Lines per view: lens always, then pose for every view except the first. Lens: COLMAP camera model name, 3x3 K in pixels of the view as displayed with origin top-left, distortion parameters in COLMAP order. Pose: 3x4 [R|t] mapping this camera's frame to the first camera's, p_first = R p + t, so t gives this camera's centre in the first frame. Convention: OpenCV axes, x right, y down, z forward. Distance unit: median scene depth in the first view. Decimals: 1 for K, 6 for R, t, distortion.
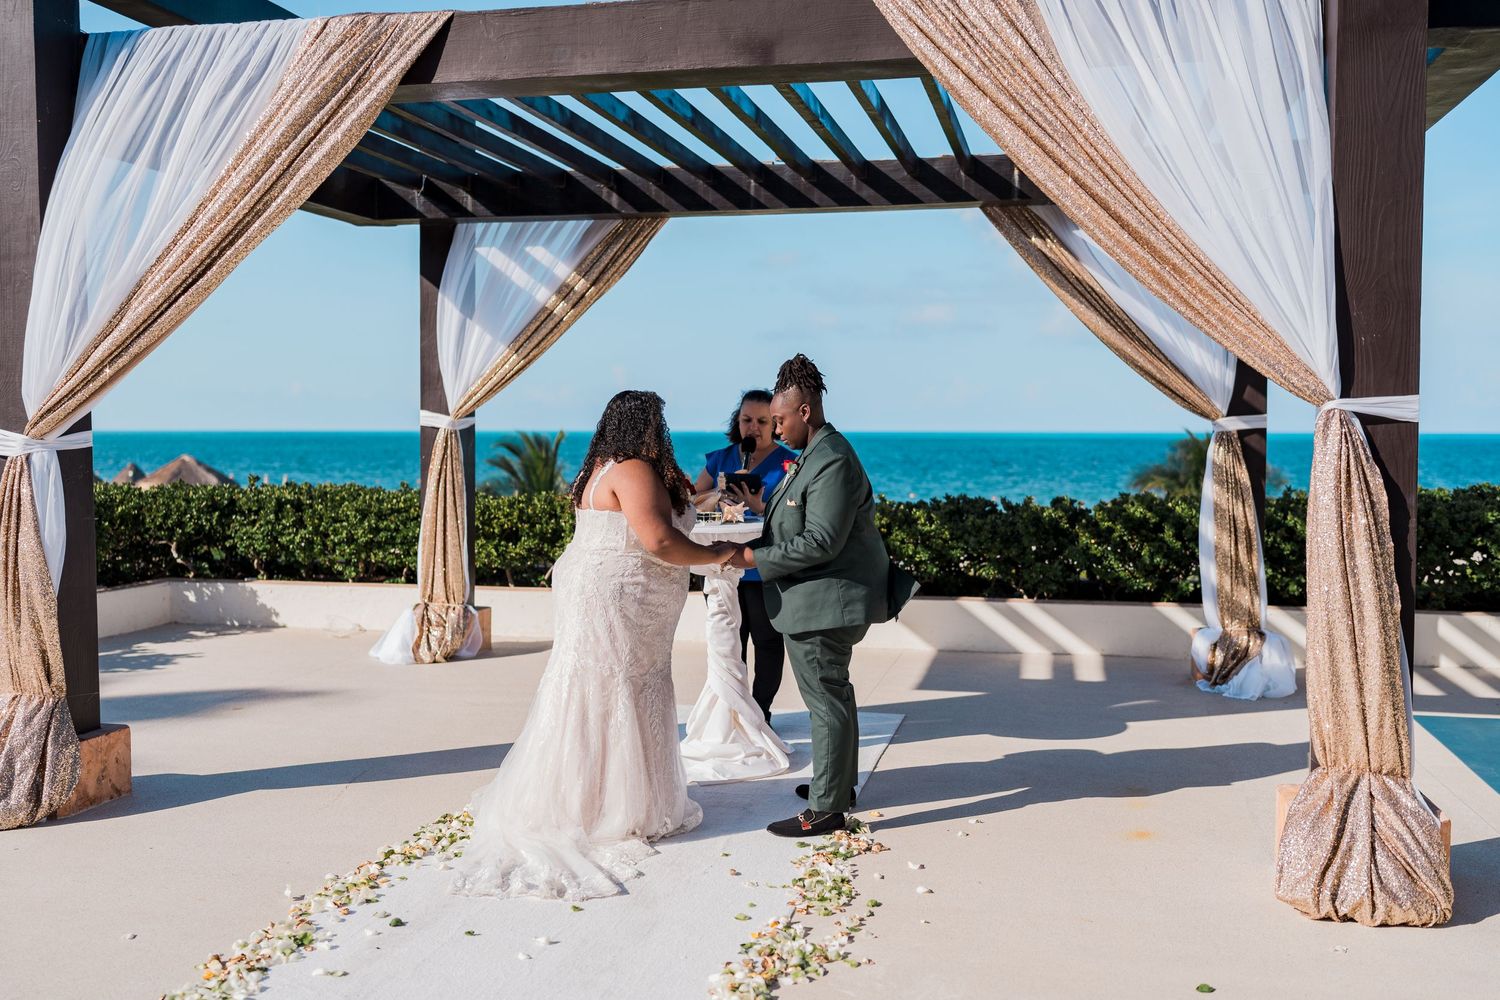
lens RADIAL K [[1487.5, 0, 736.0], [0, 1487.5, 503.1], [0, 0, 1]] dist [-0.007835, 0.004666]
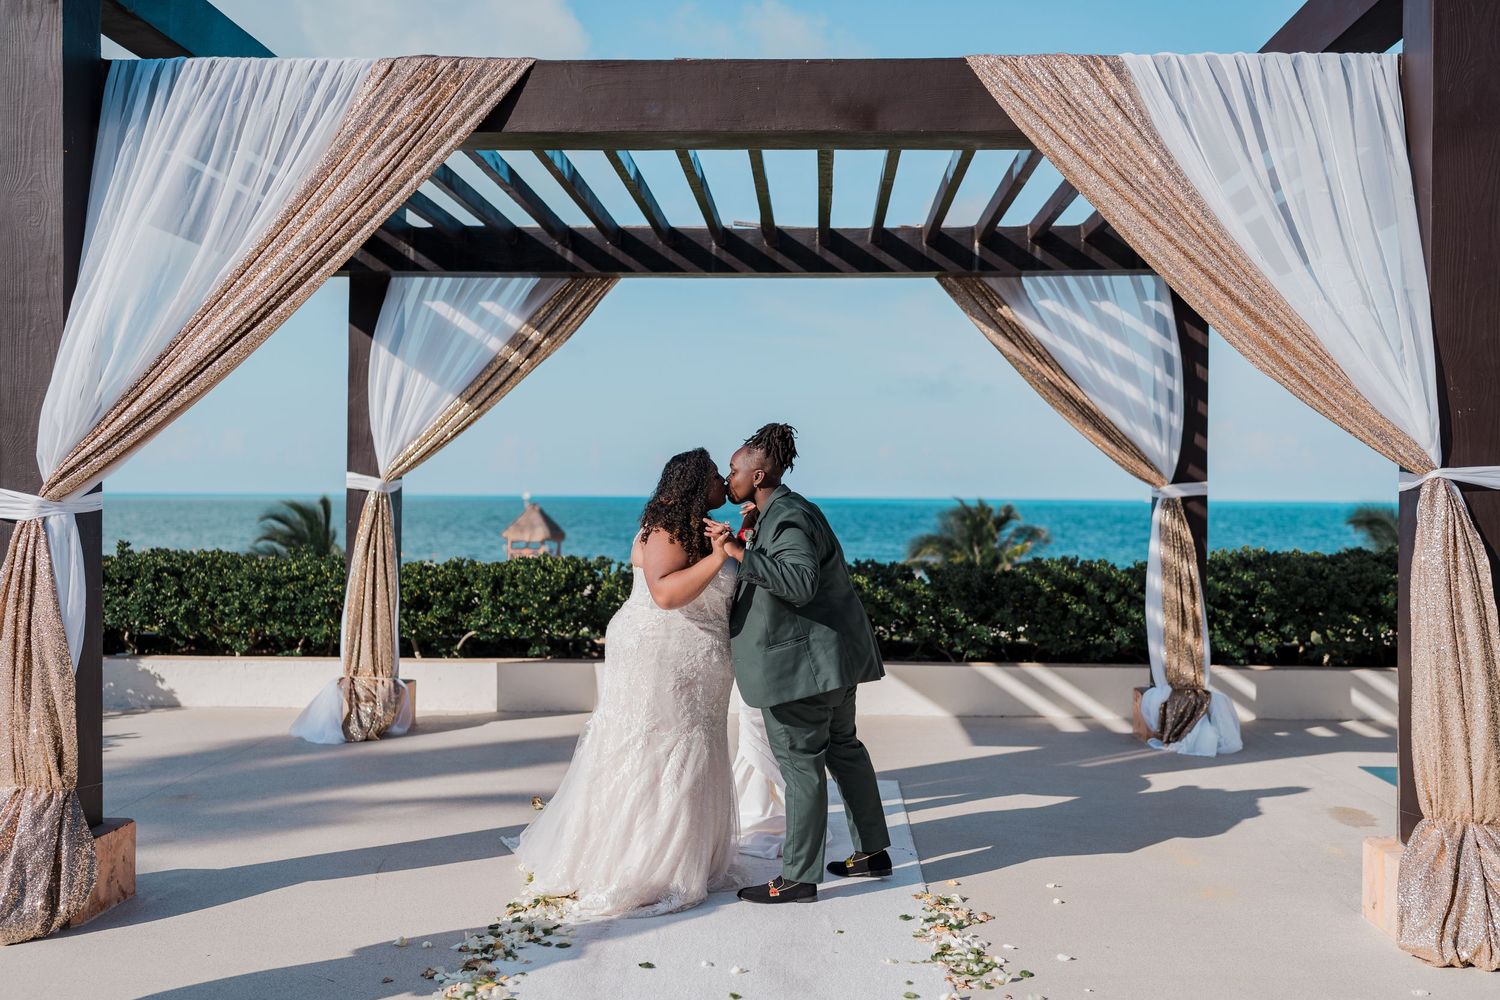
lens RADIAL K [[1491.6, 0, 760.4], [0, 1491.6, 499.6], [0, 0, 1]] dist [-0.009302, 0.009508]
pose [[0.982773, 0.004466, 0.184764, -0.142904], [0.004053, 0.998947, -0.045705, -0.000637], [-0.184774, 0.045666, 0.981720, 0.024389]]
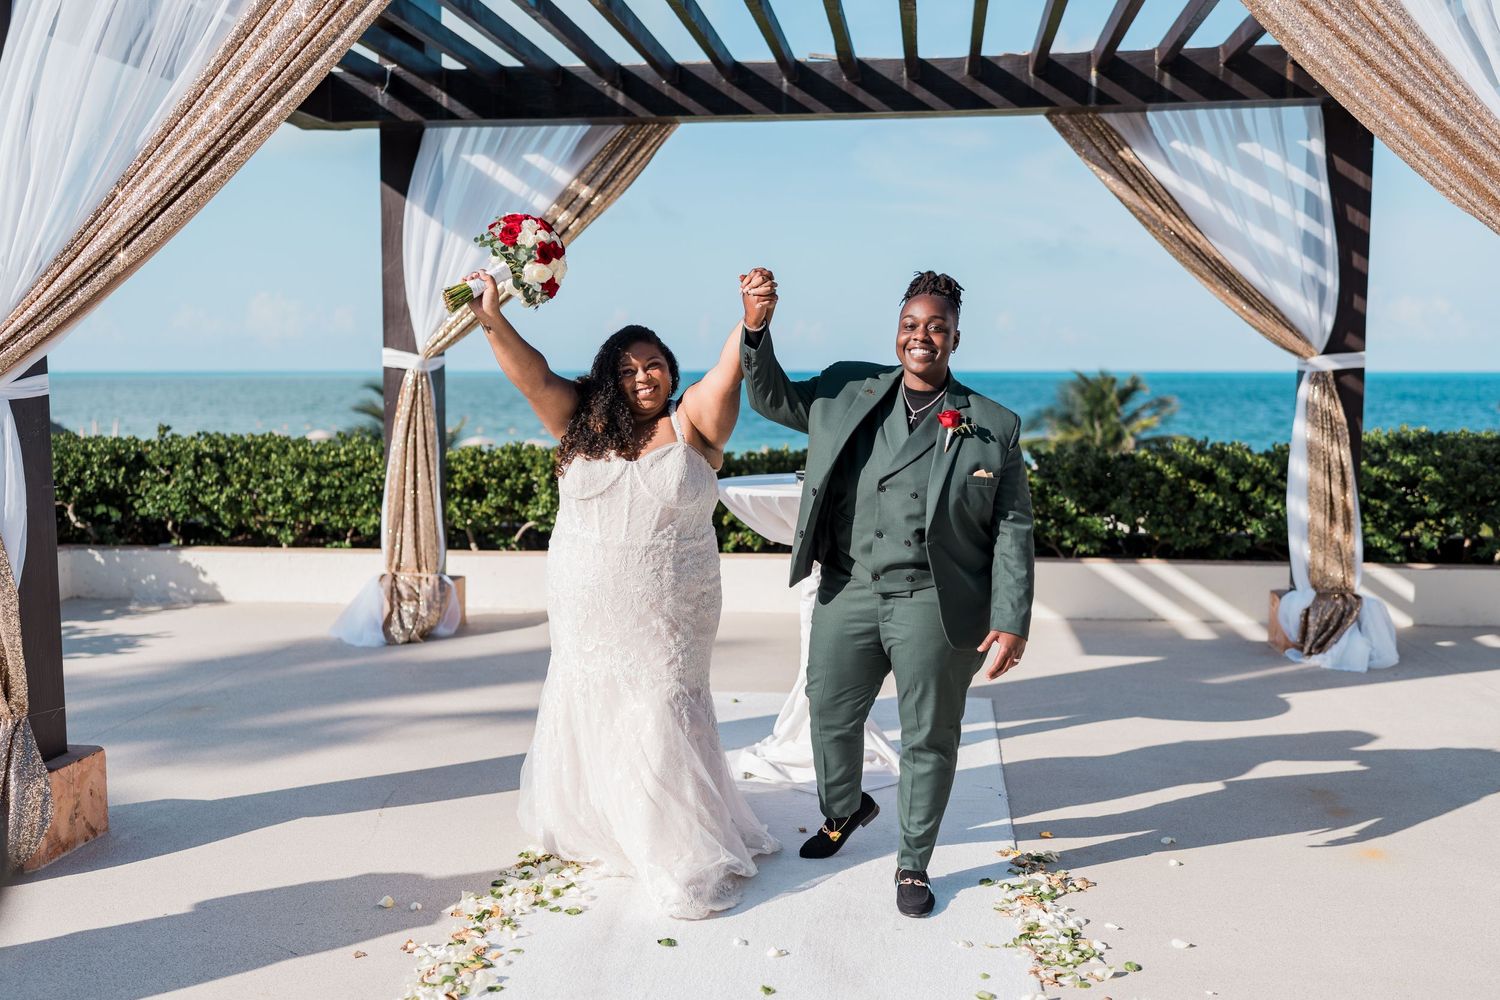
lens RADIAL K [[1520.2, 0, 733.8], [0, 1520.2, 513.8], [0, 0, 1]] dist [-0.001650, -0.003937]
pose [[0.995551, -0.010812, 0.093607, -0.104410], [0.006566, 0.998941, 0.045549, -0.006590], [-0.094000, -0.044731, 0.994567, 0.118145]]
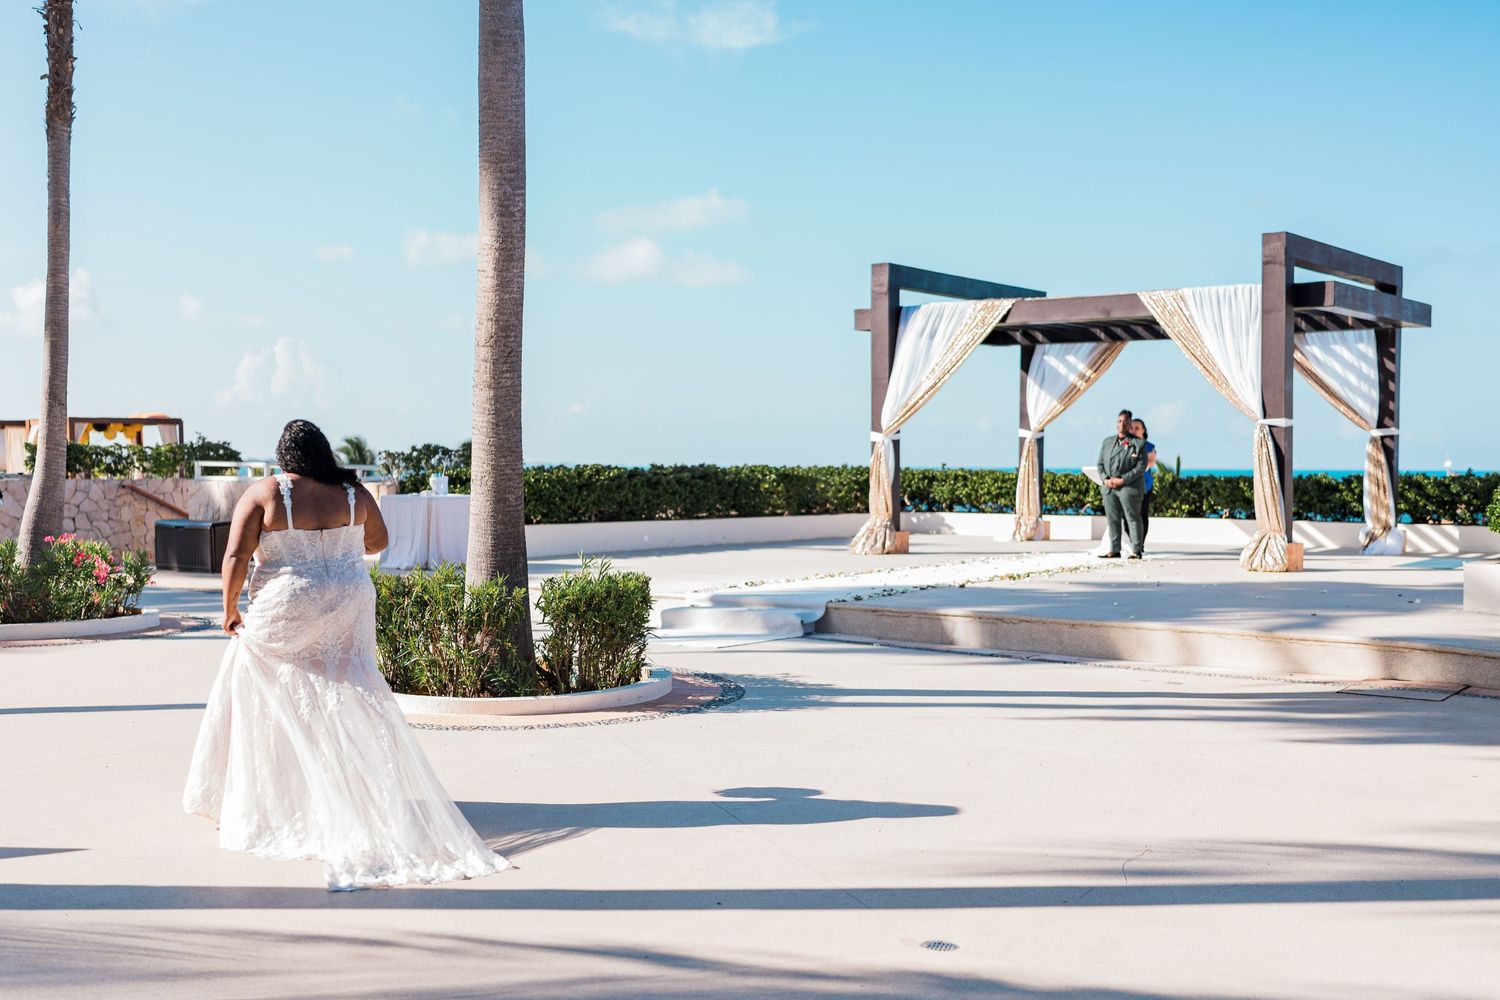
lens RADIAL K [[1586.7, 0, 715.7], [0, 1586.7, 499.3], [0, 0, 1]] dist [-0.011813, 0.003143]
pose [[0.903499, 0.013752, -0.428370, 0.438530], [-0.026163, 0.999391, -0.023099, 0.120042], [0.427791, 0.032078, 0.903308, -1.478518]]
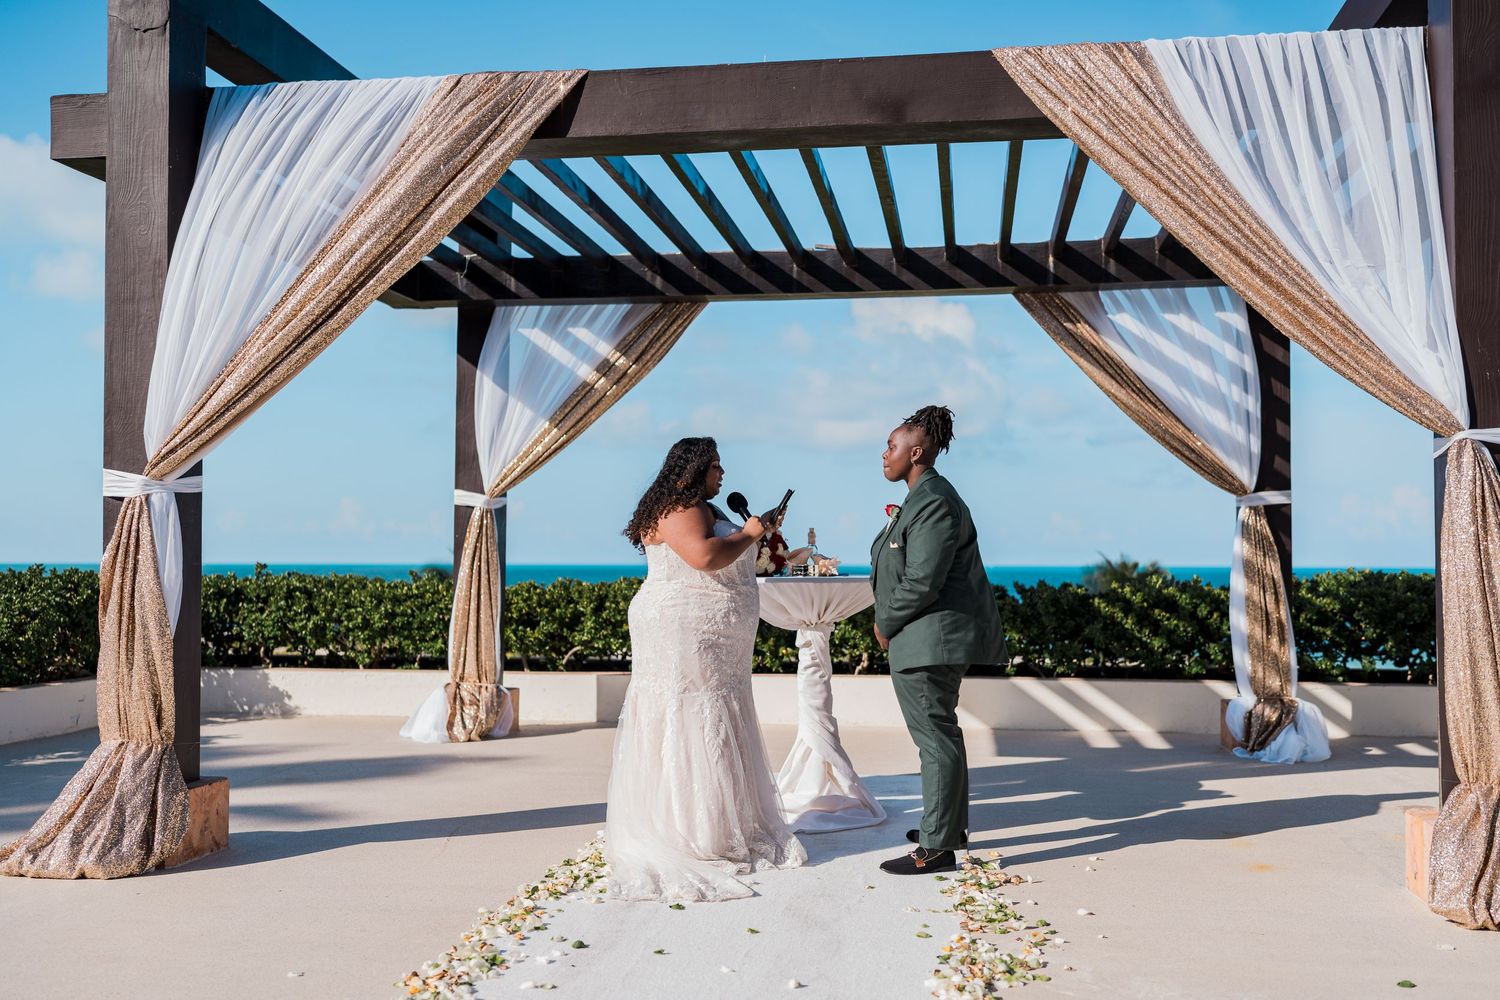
lens RADIAL K [[1469.4, 0, 736.8], [0, 1469.4, 508.4], [0, 0, 1]] dist [-0.002128, -0.008554]
pose [[0.997697, 0.004511, 0.067671, -0.098717], [0.001346, 0.996272, -0.086263, 0.040158], [-0.067808, 0.086155, 0.993971, -0.000338]]
